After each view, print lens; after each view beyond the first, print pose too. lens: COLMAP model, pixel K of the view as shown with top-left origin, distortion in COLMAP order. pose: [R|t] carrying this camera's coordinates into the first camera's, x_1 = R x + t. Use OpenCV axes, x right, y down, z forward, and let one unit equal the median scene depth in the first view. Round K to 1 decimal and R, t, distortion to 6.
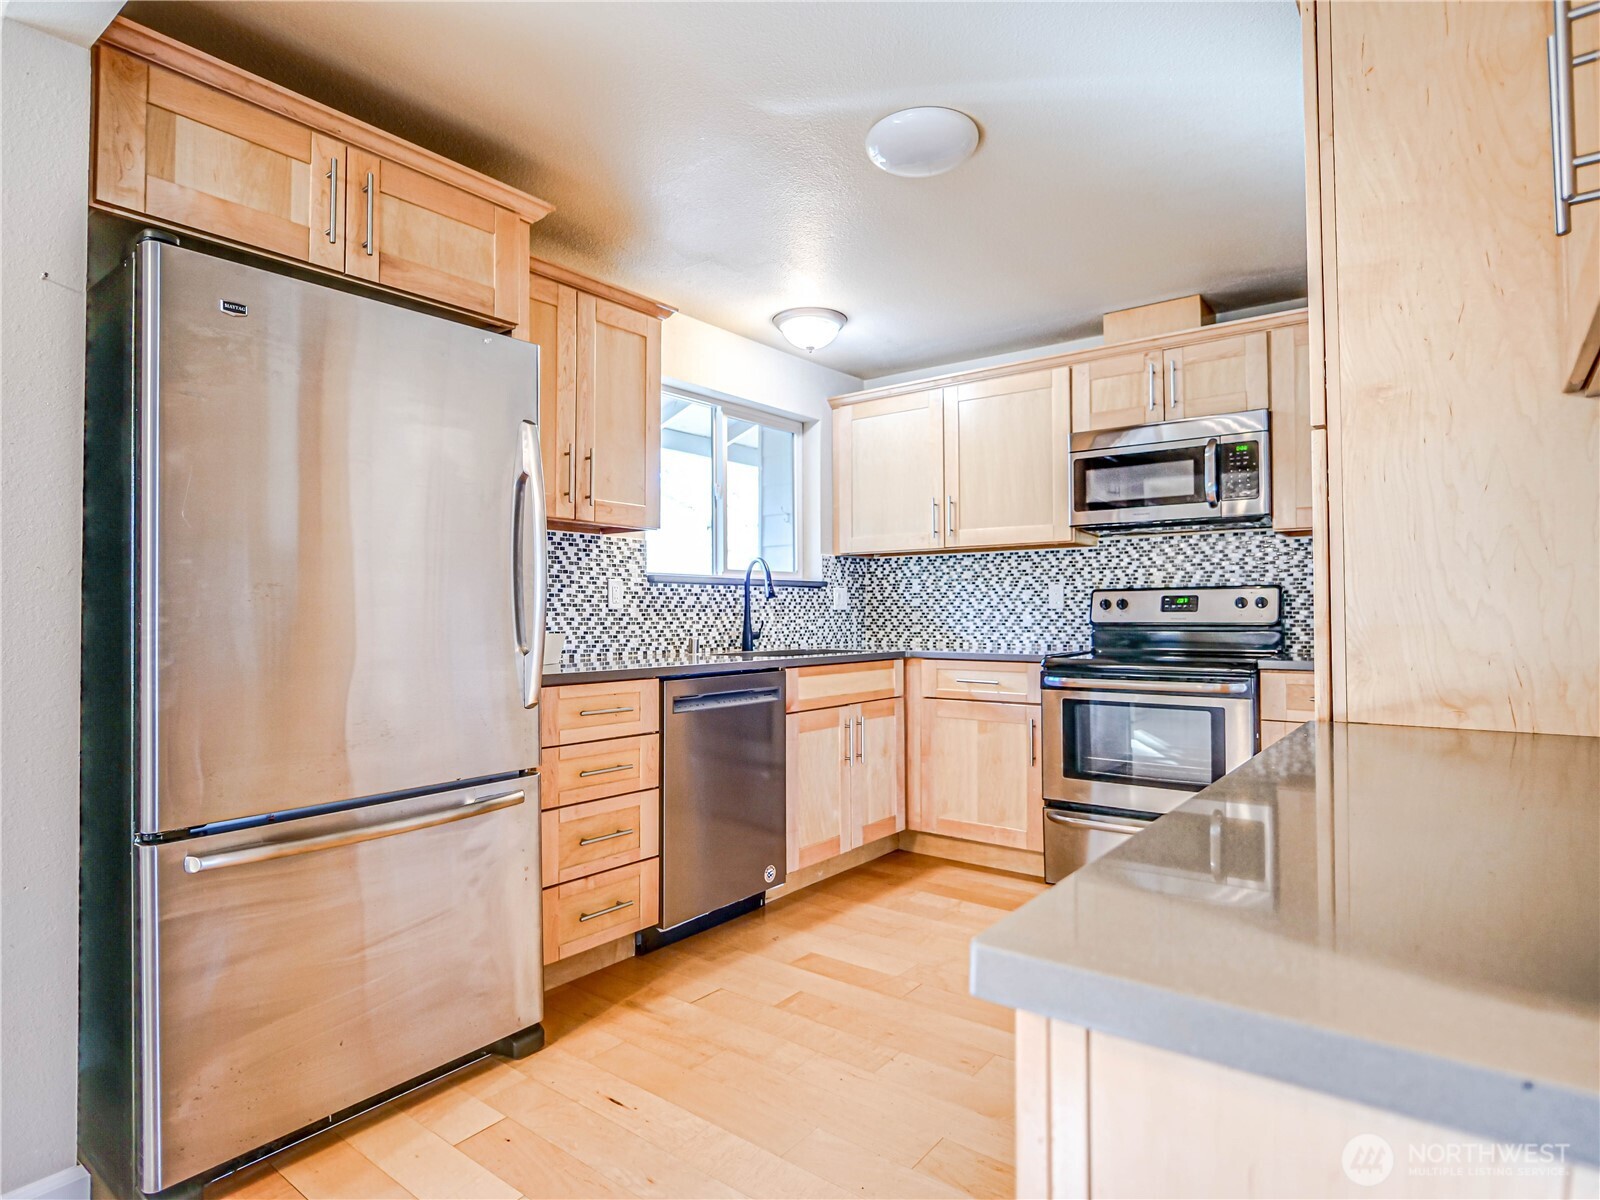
lens RADIAL K [[873.8, 0, 807.4], [0, 873.8, 598.8], [0, 0, 1]] dist [-0.019096, 0.006218]
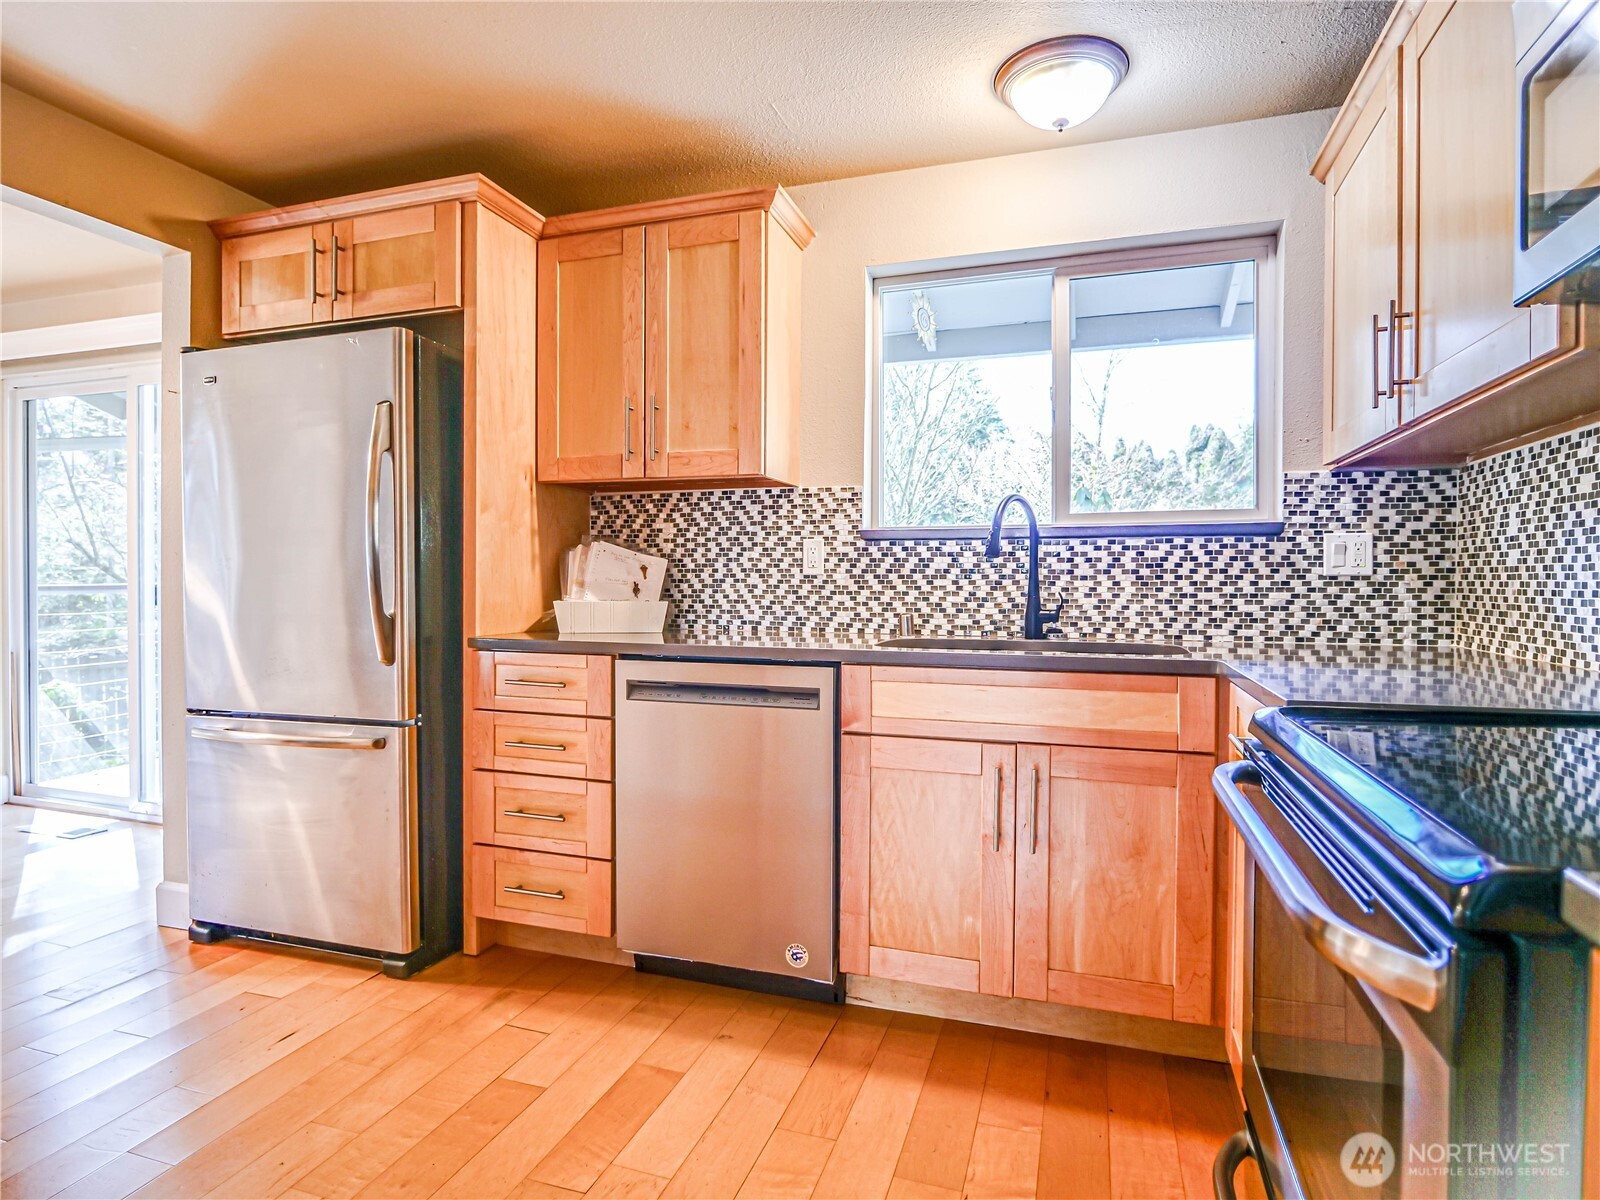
lens RADIAL K [[873.8, 0, 801.8], [0, 873.8, 598.6], [0, 0, 1]] dist [-0.019096, 0.006218]
pose [[0.328718, 0.021850, -0.944175, 0.542235], [0.011013, 0.999576, 0.026966, 0.011486], [0.944364, -0.019262, 0.328338, 0.698828]]
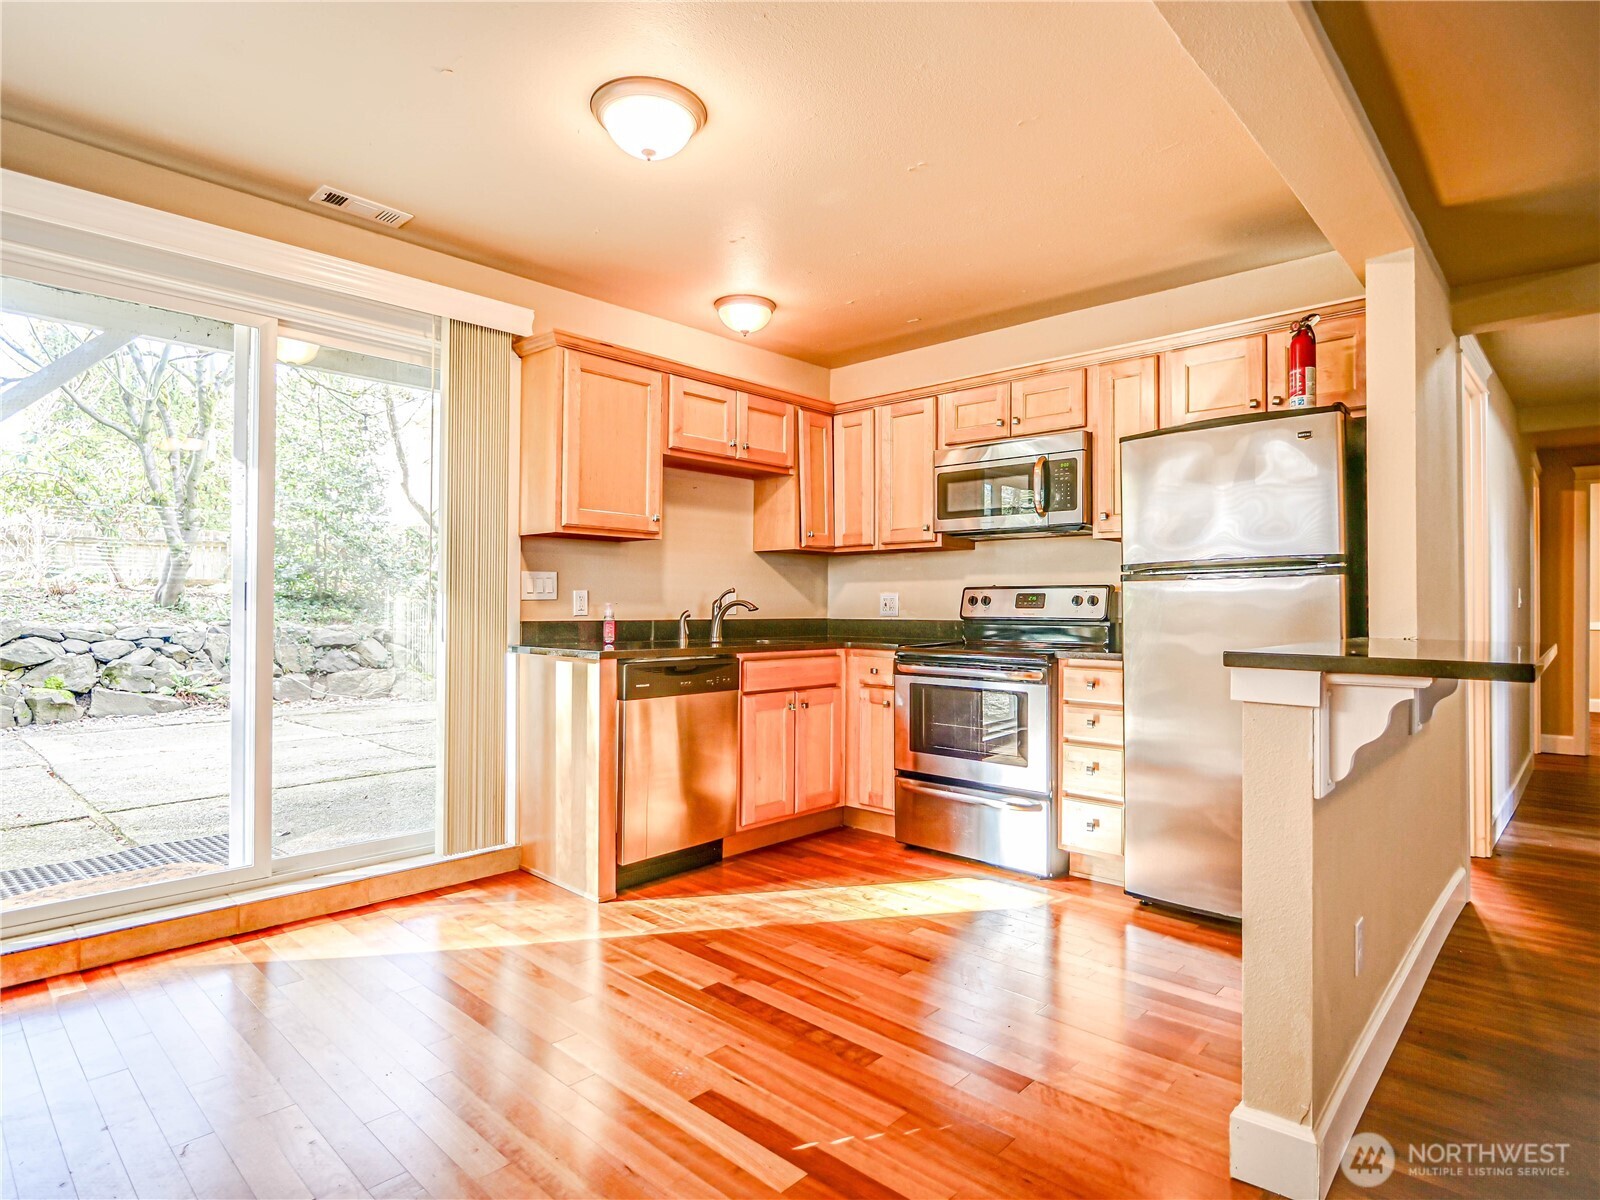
lens RADIAL K [[873.8, 0, 801.9], [0, 873.8, 599.5], [0, 0, 1]] dist [-0.019096, 0.006218]
pose [[0.995699, 0.004135, -0.092555, 0.249945], [-0.002833, 0.999895, 0.014198, -0.011940], [0.092604, -0.013875, 0.995606, -0.161509]]
